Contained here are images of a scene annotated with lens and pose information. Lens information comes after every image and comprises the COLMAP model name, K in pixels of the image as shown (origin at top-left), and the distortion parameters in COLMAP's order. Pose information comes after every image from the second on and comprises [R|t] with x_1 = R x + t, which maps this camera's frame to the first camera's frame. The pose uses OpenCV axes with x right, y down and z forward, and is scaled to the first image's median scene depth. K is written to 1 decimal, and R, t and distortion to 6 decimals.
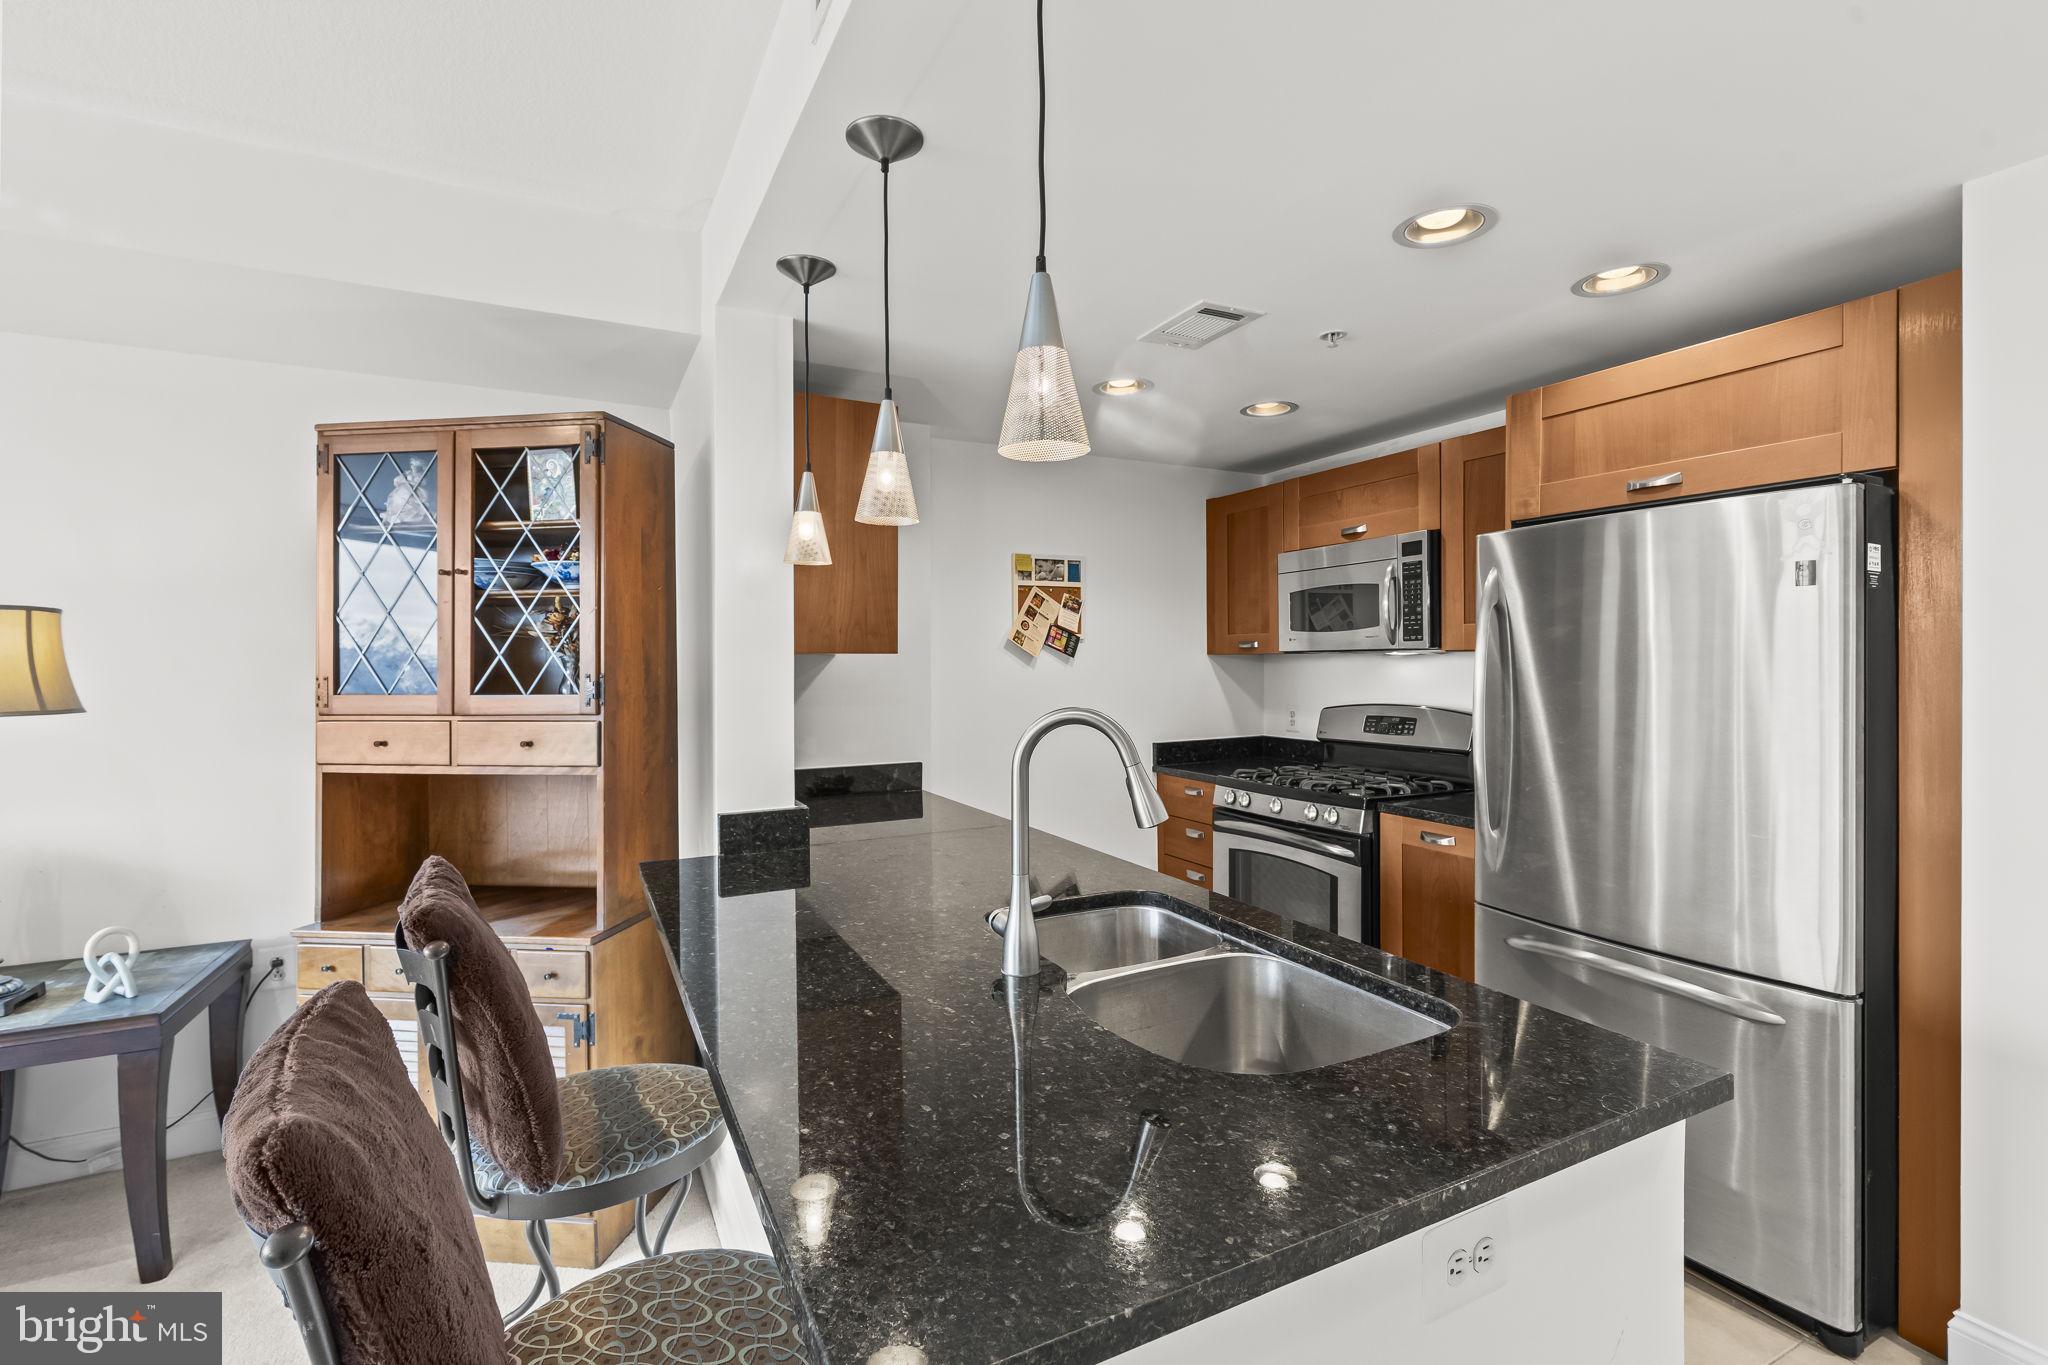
lens RADIAL K [[916.3, 0, 1027.0], [0, 916.3, 661.7], [0, 0, 1]] dist [0.000437, 0.000071]
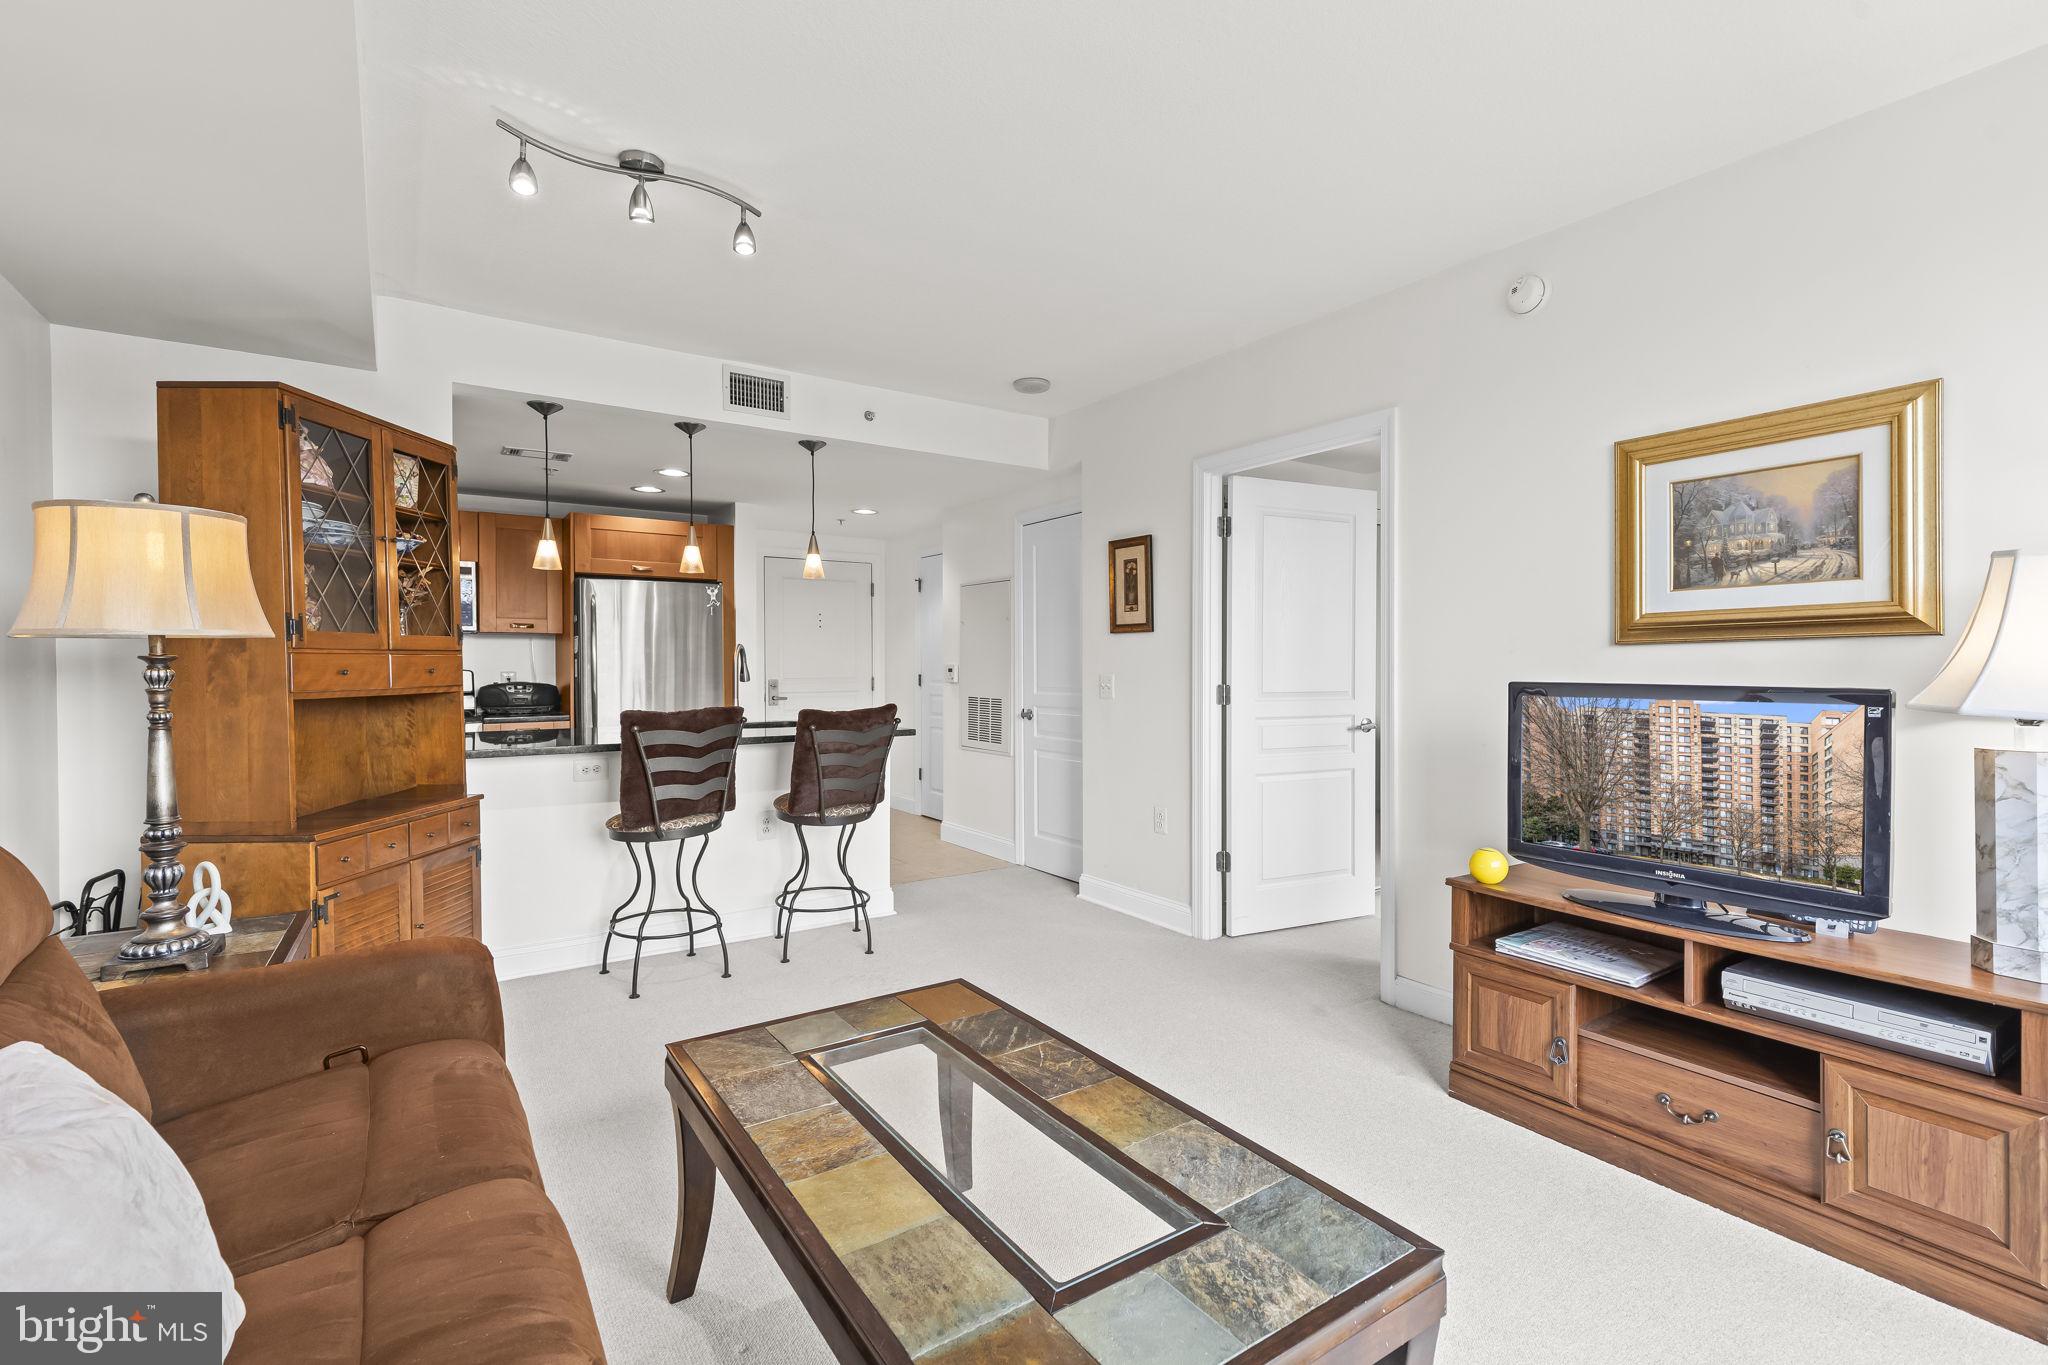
lens RADIAL K [[918.0, 0, 1027.7], [0, 918.0, 677.2], [0, 0, 1]] dist [0.000110, -0.000029]
pose [[-0.118355, -0.007986, 0.992939, -1.732021], [0.003869, 0.999956, 0.008503, 0.076754], [-0.992964, 0.004849, -0.118319, 0.217150]]
